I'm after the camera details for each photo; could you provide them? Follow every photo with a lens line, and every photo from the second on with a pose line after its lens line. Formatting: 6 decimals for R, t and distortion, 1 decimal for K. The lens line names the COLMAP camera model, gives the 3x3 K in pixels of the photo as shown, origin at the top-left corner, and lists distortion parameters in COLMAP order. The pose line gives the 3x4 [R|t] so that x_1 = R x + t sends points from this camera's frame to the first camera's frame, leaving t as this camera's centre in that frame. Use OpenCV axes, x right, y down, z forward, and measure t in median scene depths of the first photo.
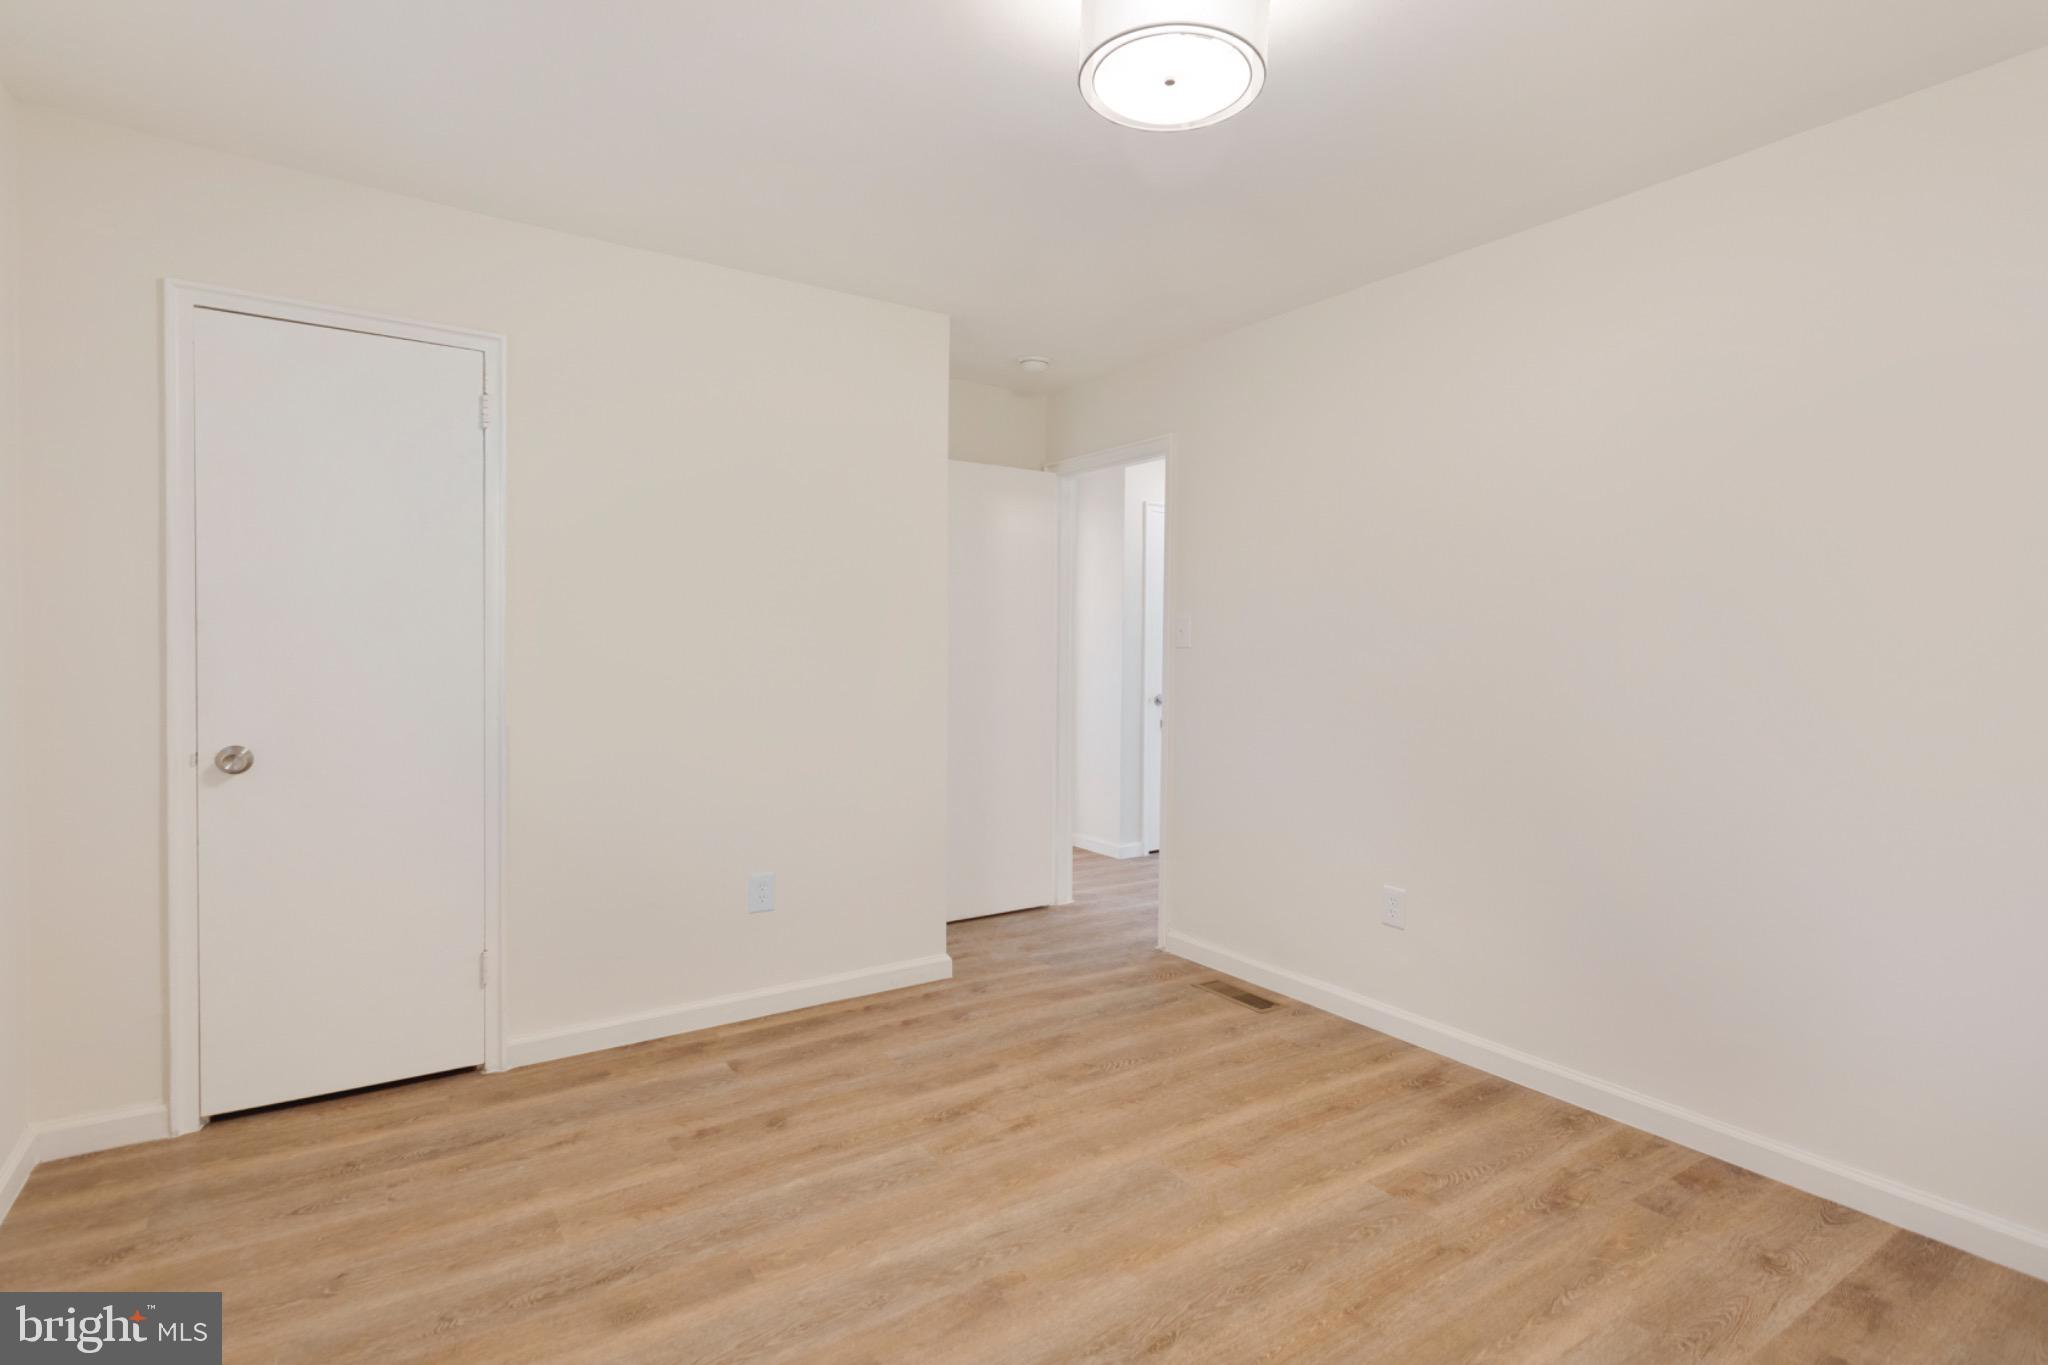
lens RADIAL K [[1015.9, 0, 1019.1], [0, 1015.9, 659.4], [0, 0, 1]] dist [-0.005247, 0.001115]
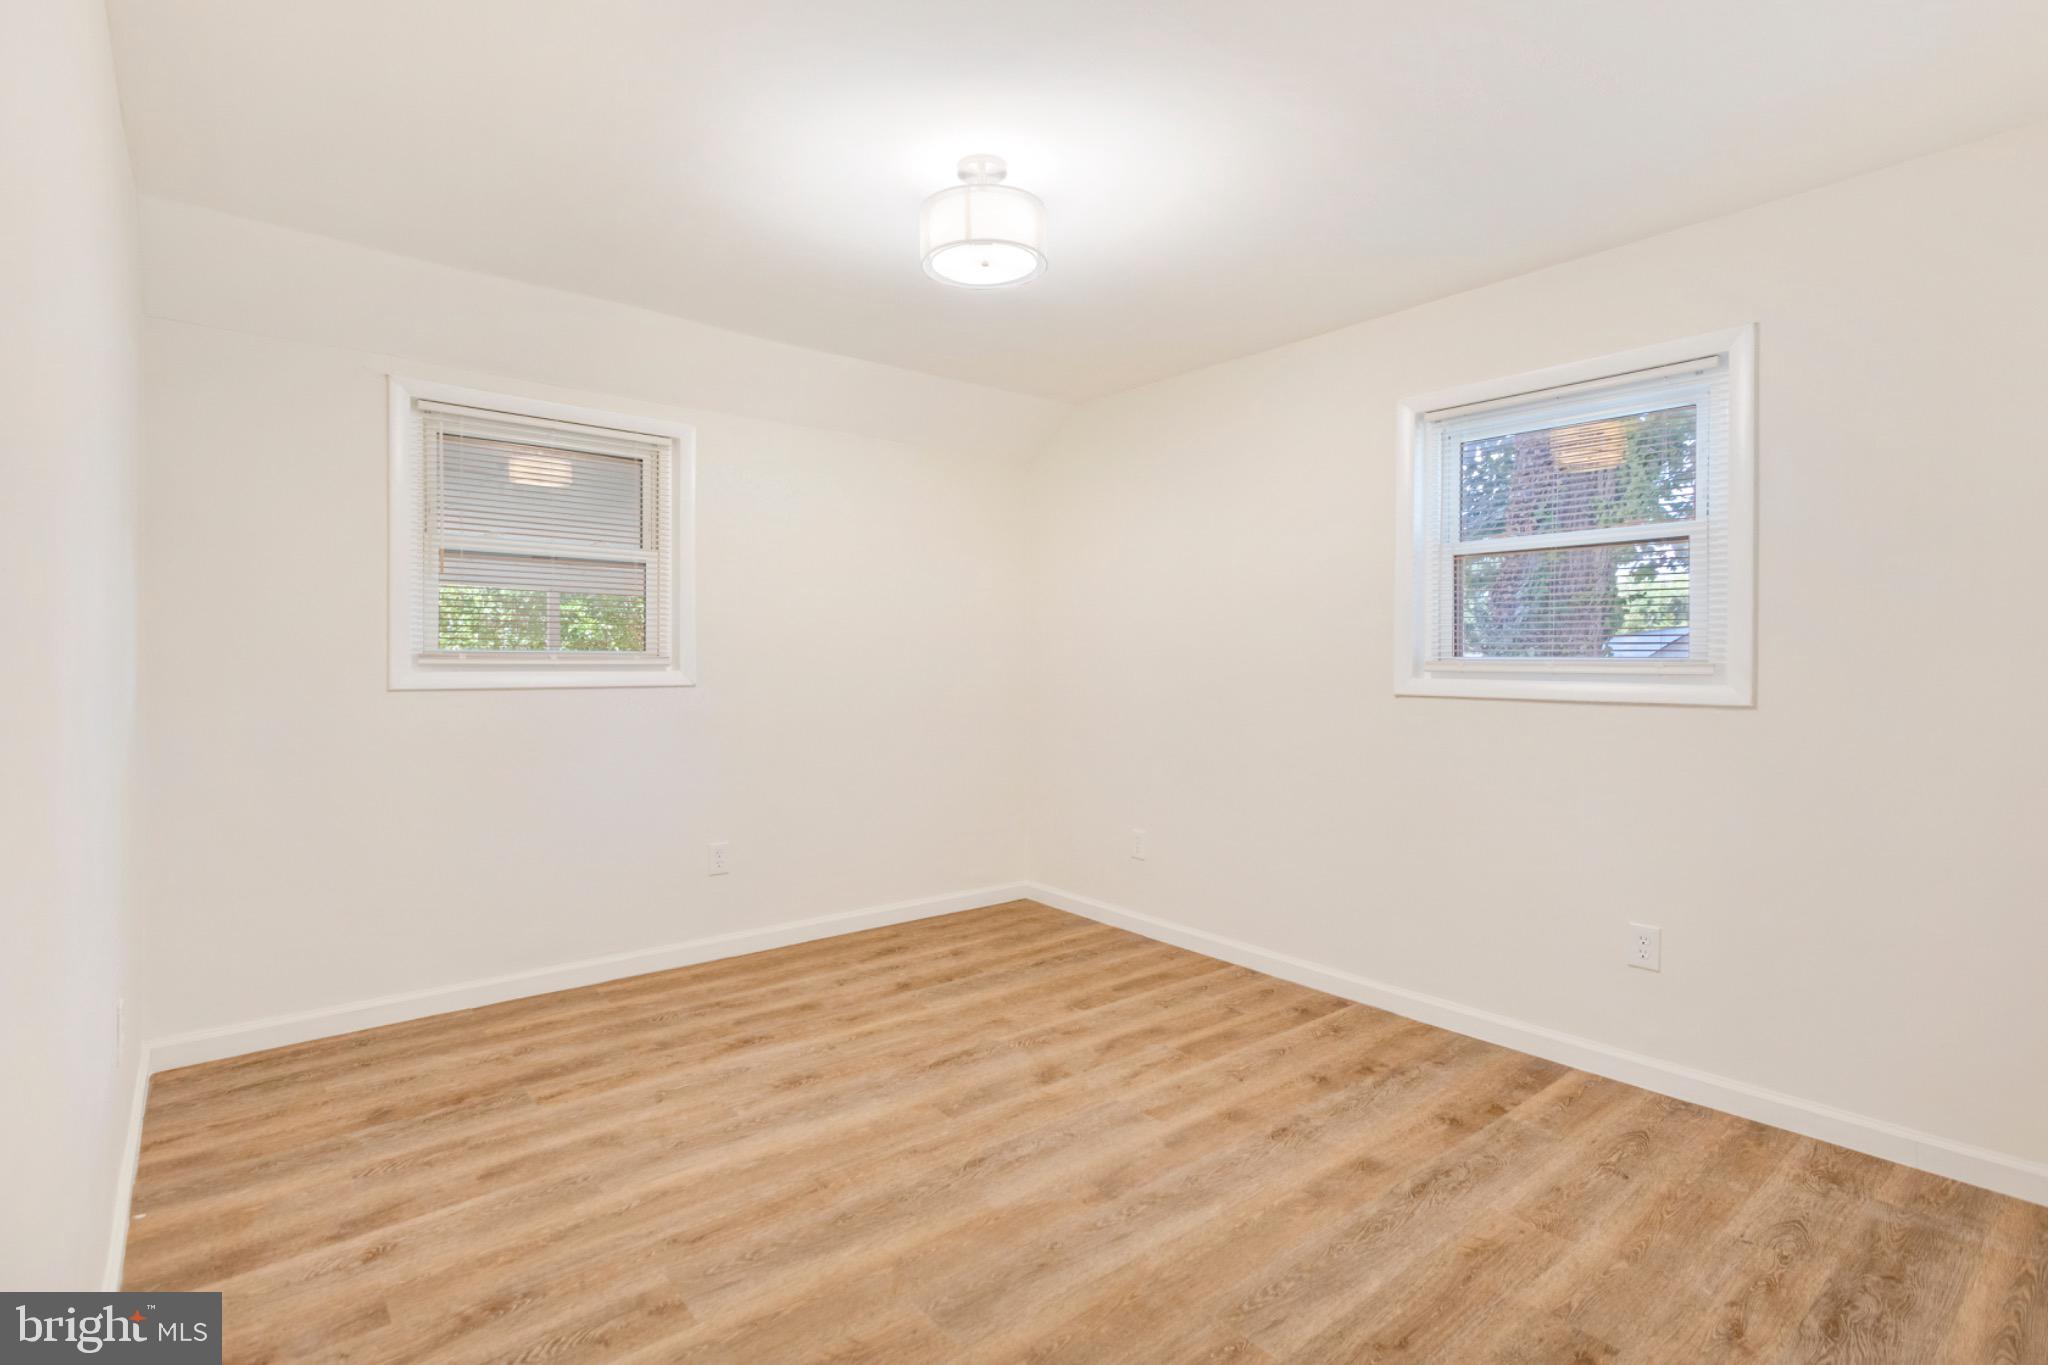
lens RADIAL K [[964.1, 0, 1027.4], [0, 964.1, 656.0], [0, 0, 1]] dist [0.001717, 0.000829]
pose [[-0.993795, -0.012886, -0.110482, 0.191066], [-0.013961, 0.999862, 0.008960, -0.031141], [0.110352, 0.010446, -0.993838, 1.976773]]
